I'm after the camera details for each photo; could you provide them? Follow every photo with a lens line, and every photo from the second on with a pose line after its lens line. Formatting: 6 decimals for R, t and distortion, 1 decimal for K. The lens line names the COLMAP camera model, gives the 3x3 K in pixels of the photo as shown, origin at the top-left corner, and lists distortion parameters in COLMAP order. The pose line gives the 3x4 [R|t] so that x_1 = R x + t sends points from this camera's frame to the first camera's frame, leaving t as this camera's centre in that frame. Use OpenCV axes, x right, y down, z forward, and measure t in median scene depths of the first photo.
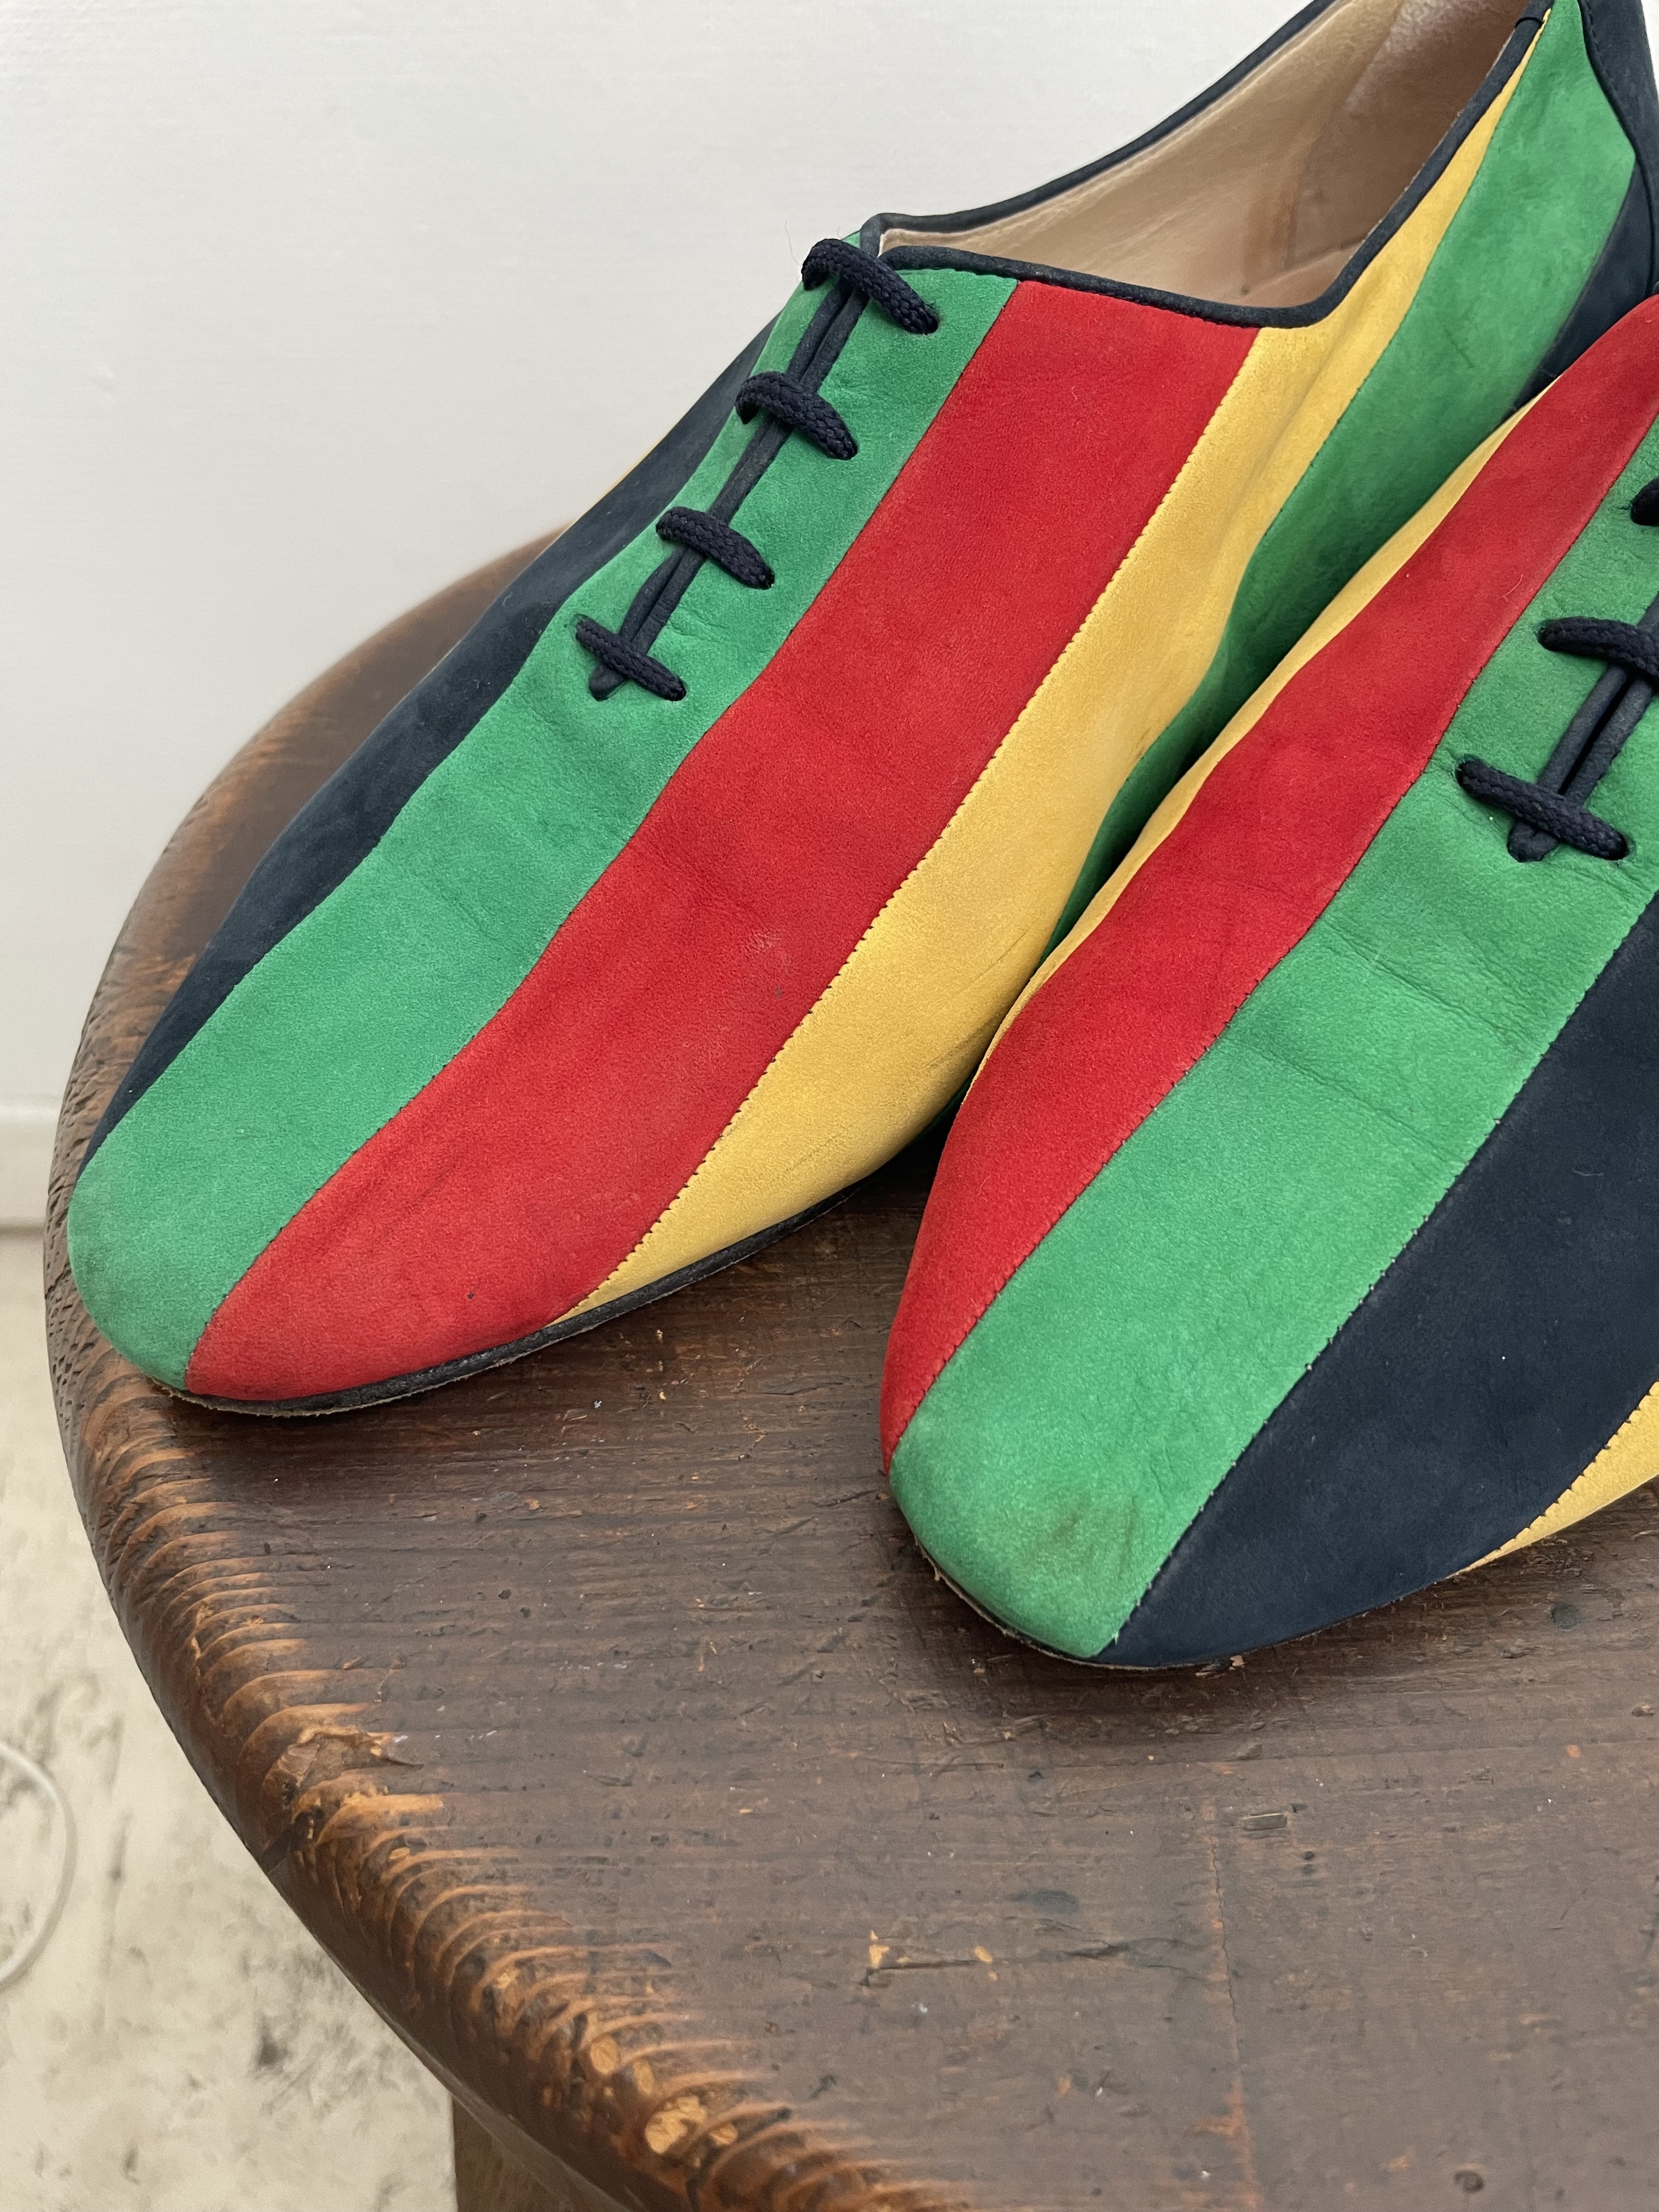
lens RADIAL K [[1697.3, 0, 836.7], [0, 1697.3, 1079.1], [0, 0, 1]] dist [0.065641, -0.114793]
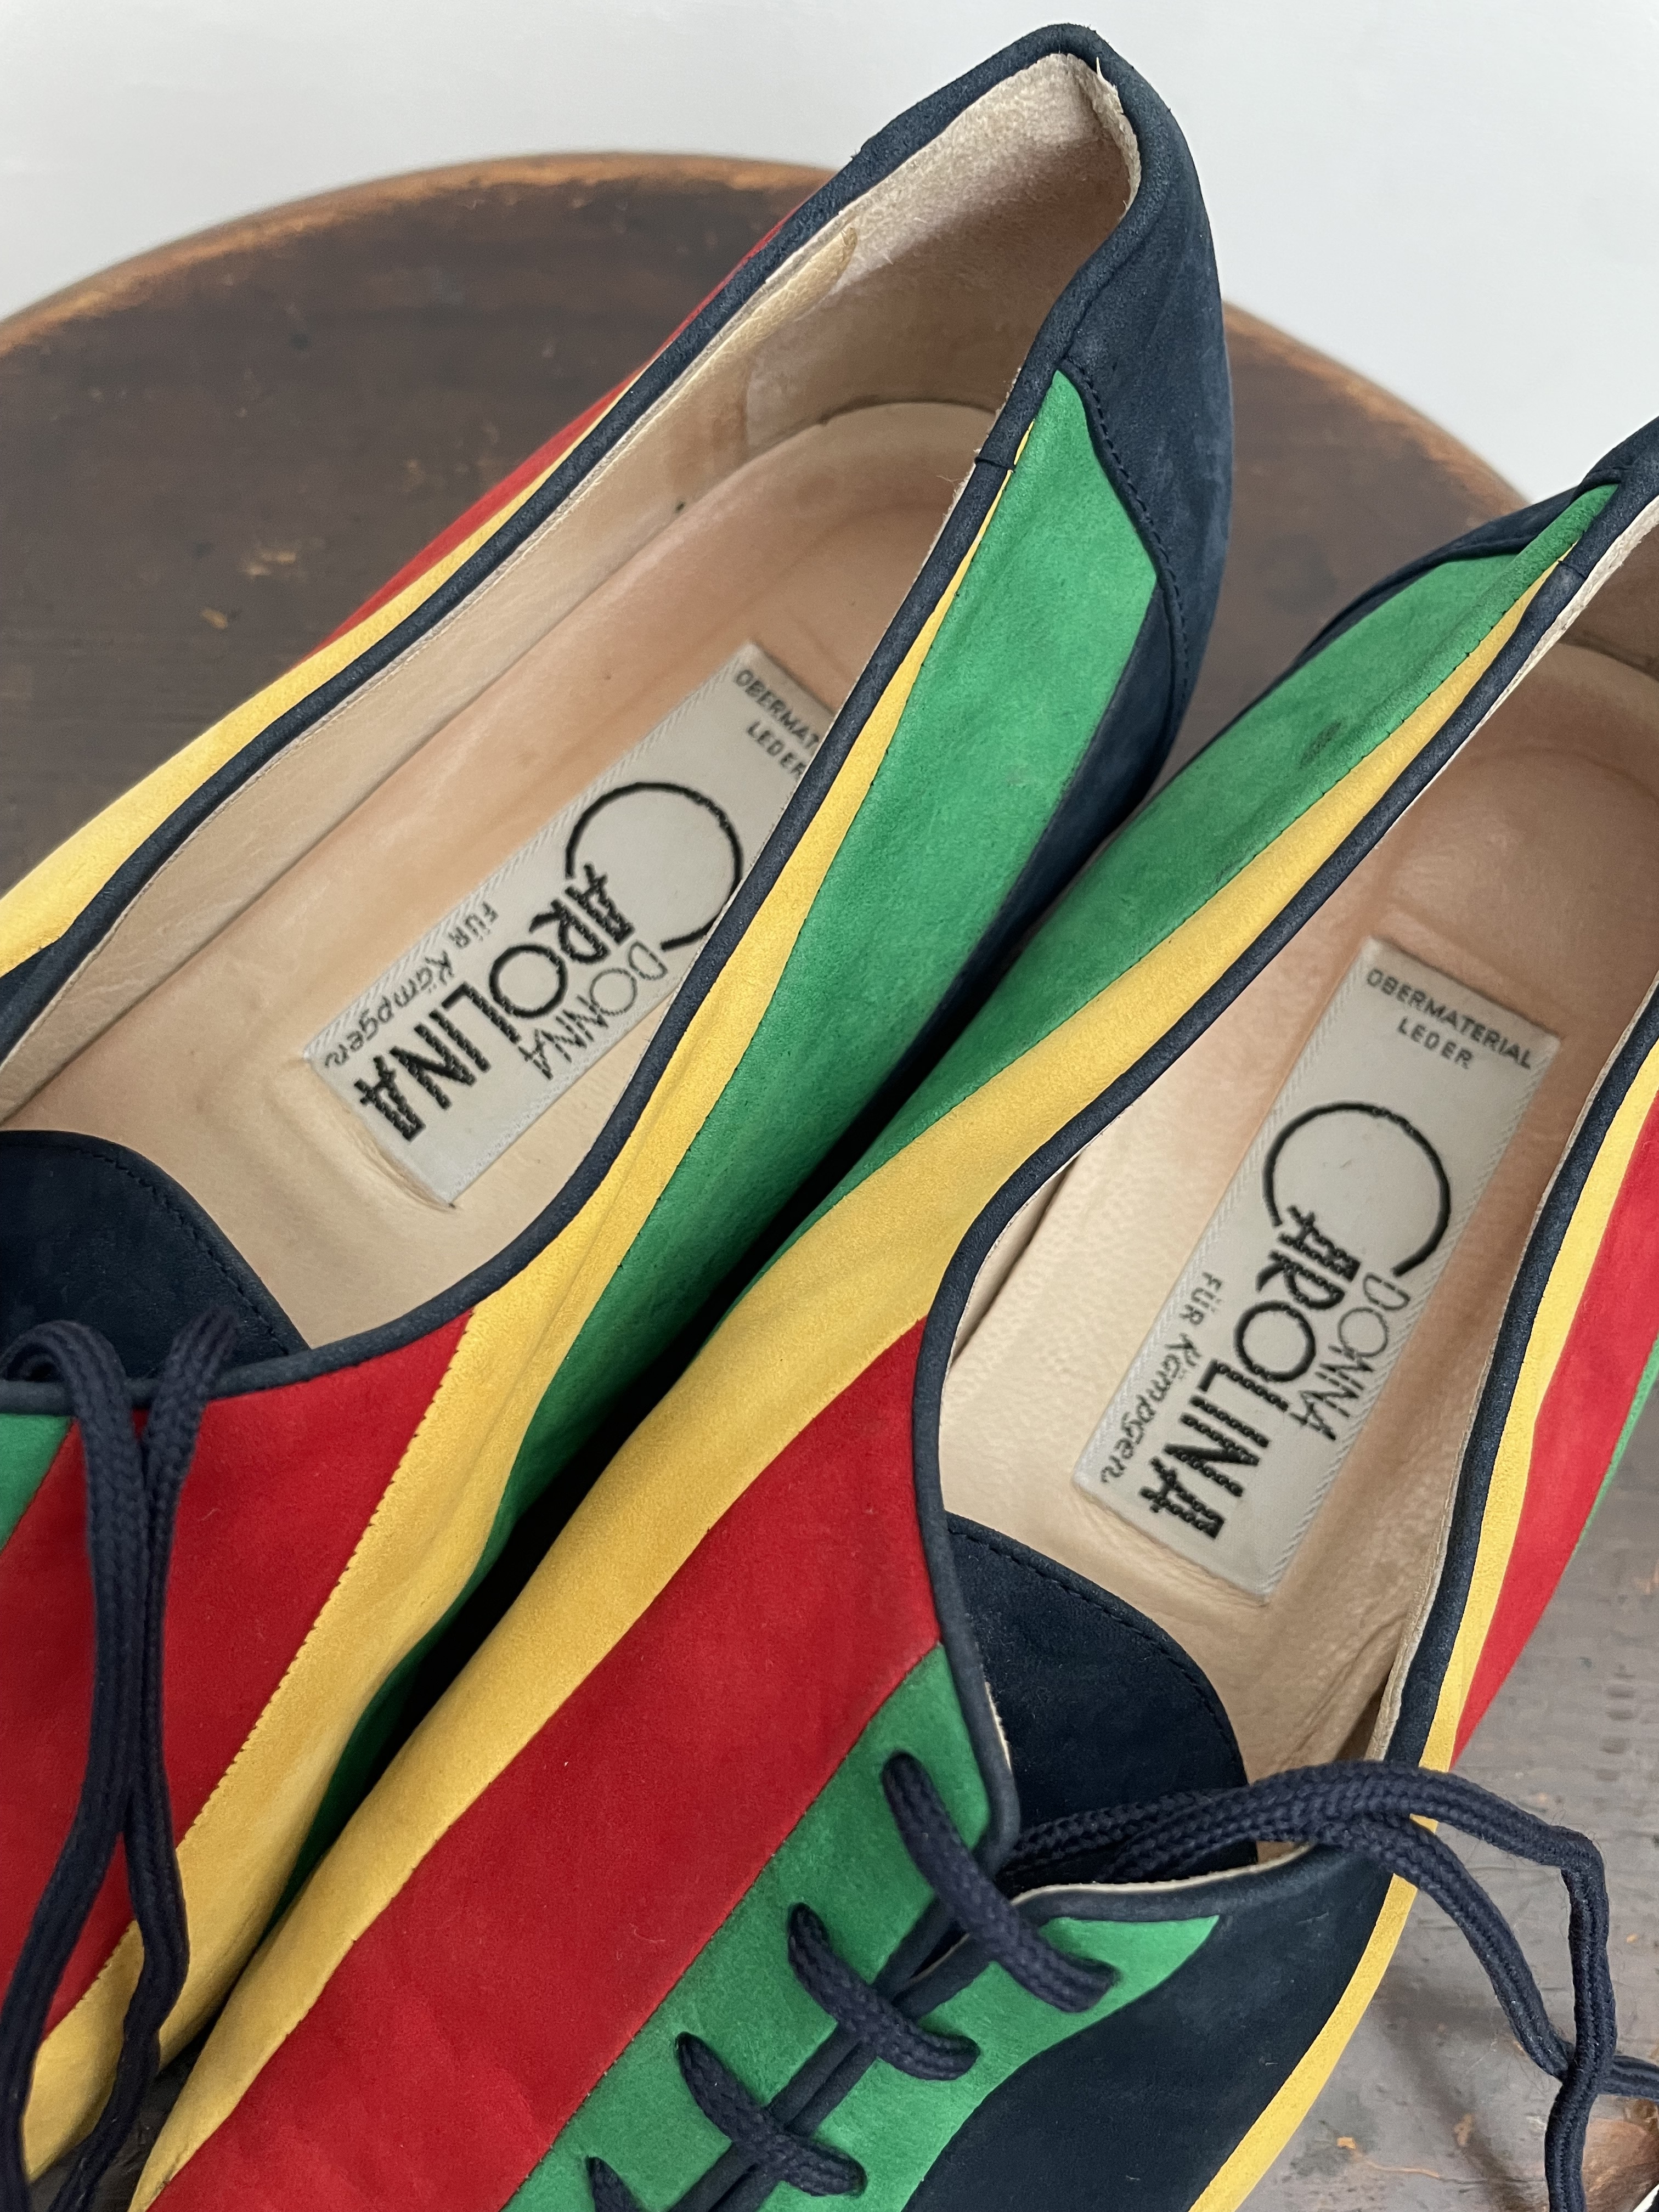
lens RADIAL K [[1764.9, 0, 878.6], [0, 1764.9, 1103.5], [0, 0, 1]] dist [0.002997, -0.037412]
pose [[0.990755, -0.040710, 0.129409, 0.372479], [-0.022678, 0.890788, 0.453853, -0.986326], [-0.133752, -0.452592, 0.881630, 0.416379]]
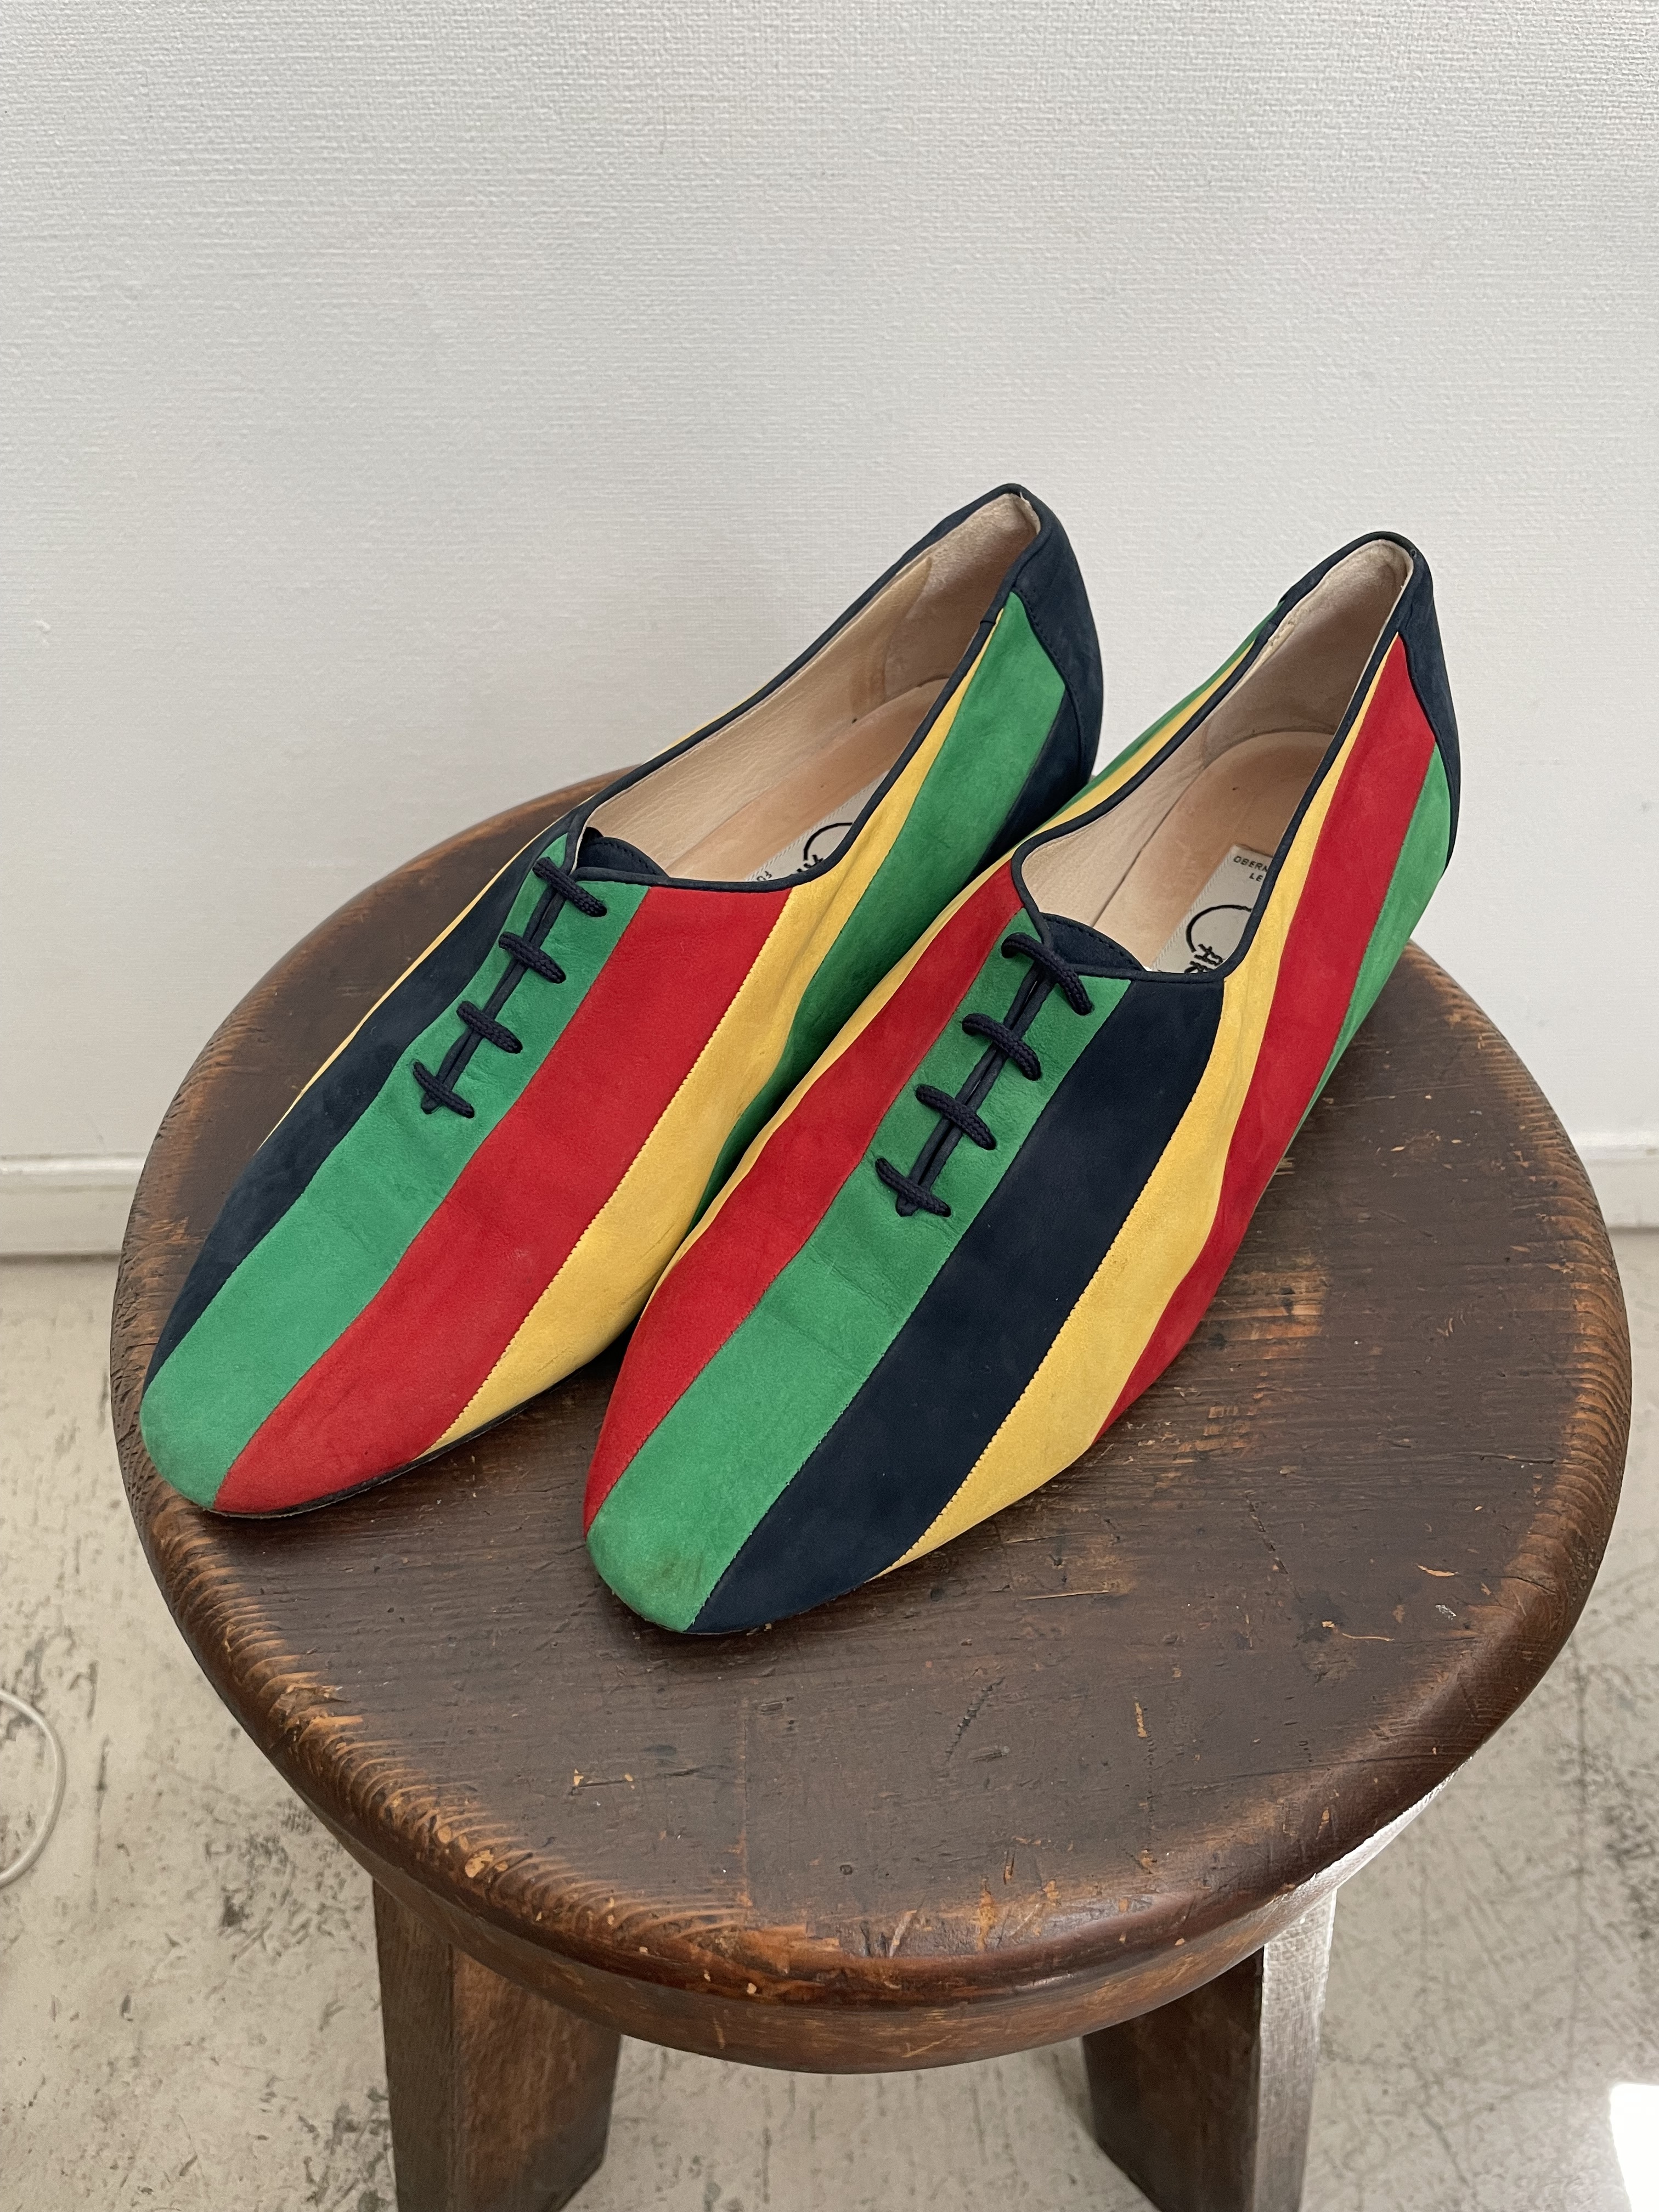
lens RADIAL K [[1687.5, 0, 816.9], [0, 1687.5, 1070.5], [0, 0, 1]] dist [0.087763, -0.140818]
pose [[0.998289, -0.030380, 0.049964, 0.206183], [0.027881, 0.998361, 0.049972, -0.385897], [-0.051400, -0.048494, 0.997500, -0.903756]]
